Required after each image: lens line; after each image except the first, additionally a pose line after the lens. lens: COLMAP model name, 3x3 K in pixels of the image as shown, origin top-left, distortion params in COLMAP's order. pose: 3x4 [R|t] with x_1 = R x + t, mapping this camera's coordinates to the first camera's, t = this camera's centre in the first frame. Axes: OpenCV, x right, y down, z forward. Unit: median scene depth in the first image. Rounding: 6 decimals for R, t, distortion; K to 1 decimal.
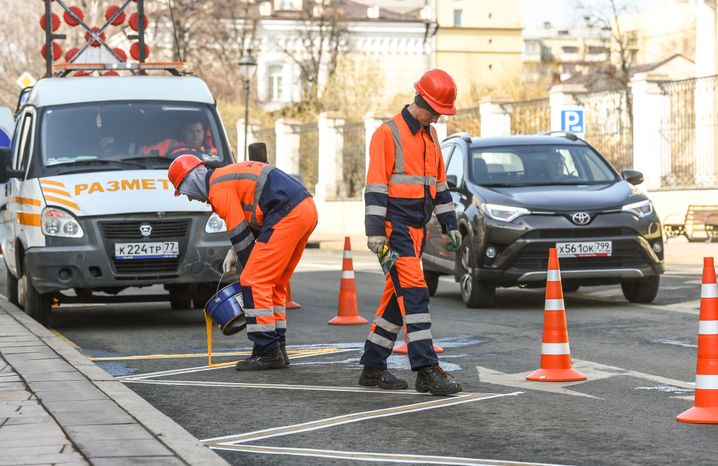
lens RADIAL K [[2300.9, 0, 358.2], [0, 2300.9, 220.1], [0, 0, 1]] dist [0.697661, 0.123105]
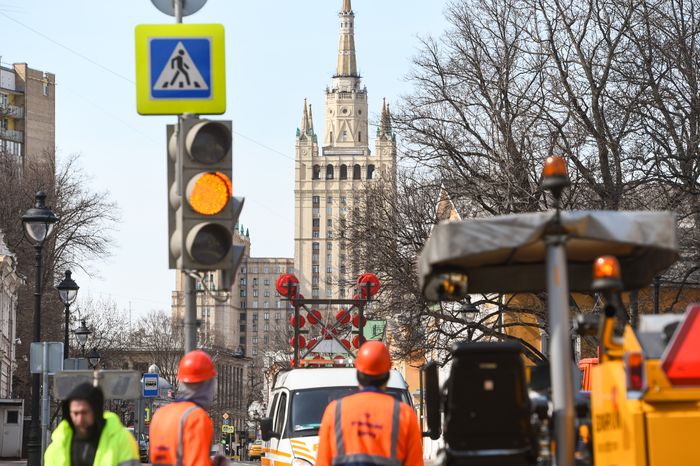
lens RADIAL K [[3026.0, 0, 348.4], [0, 3026.0, 232.4], [0, 0, 1]] dist [1.501493, -0.860502]
pose [[0.994410, 0.015822, -0.104392, 0.109405], [-0.023010, 0.997419, -0.068011, -0.018272], [0.103046, 0.070033, 0.992208, -1.005263]]
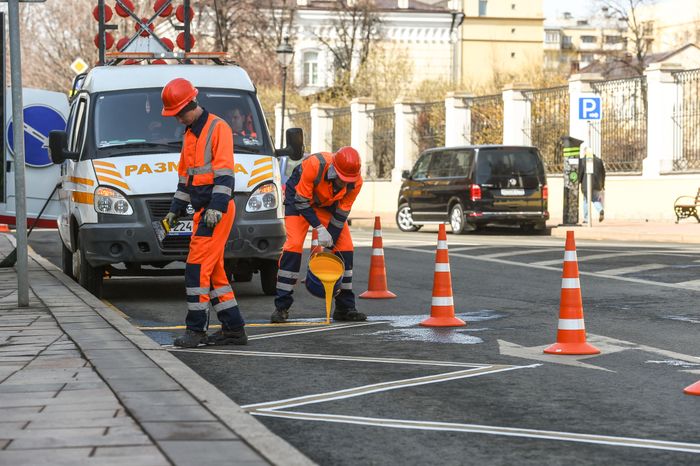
lens RADIAL K [[2153.7, 0, 351.6], [0, 2153.7, 233.1], [0, 0, 1]] dist [0.692874, 0.554098]
pose [[0.999829, 0.008888, -0.016219, -0.000411], [-0.008622, 0.999829, 0.016347, -0.001446], [0.016361, -0.016205, 0.999735, -0.004275]]
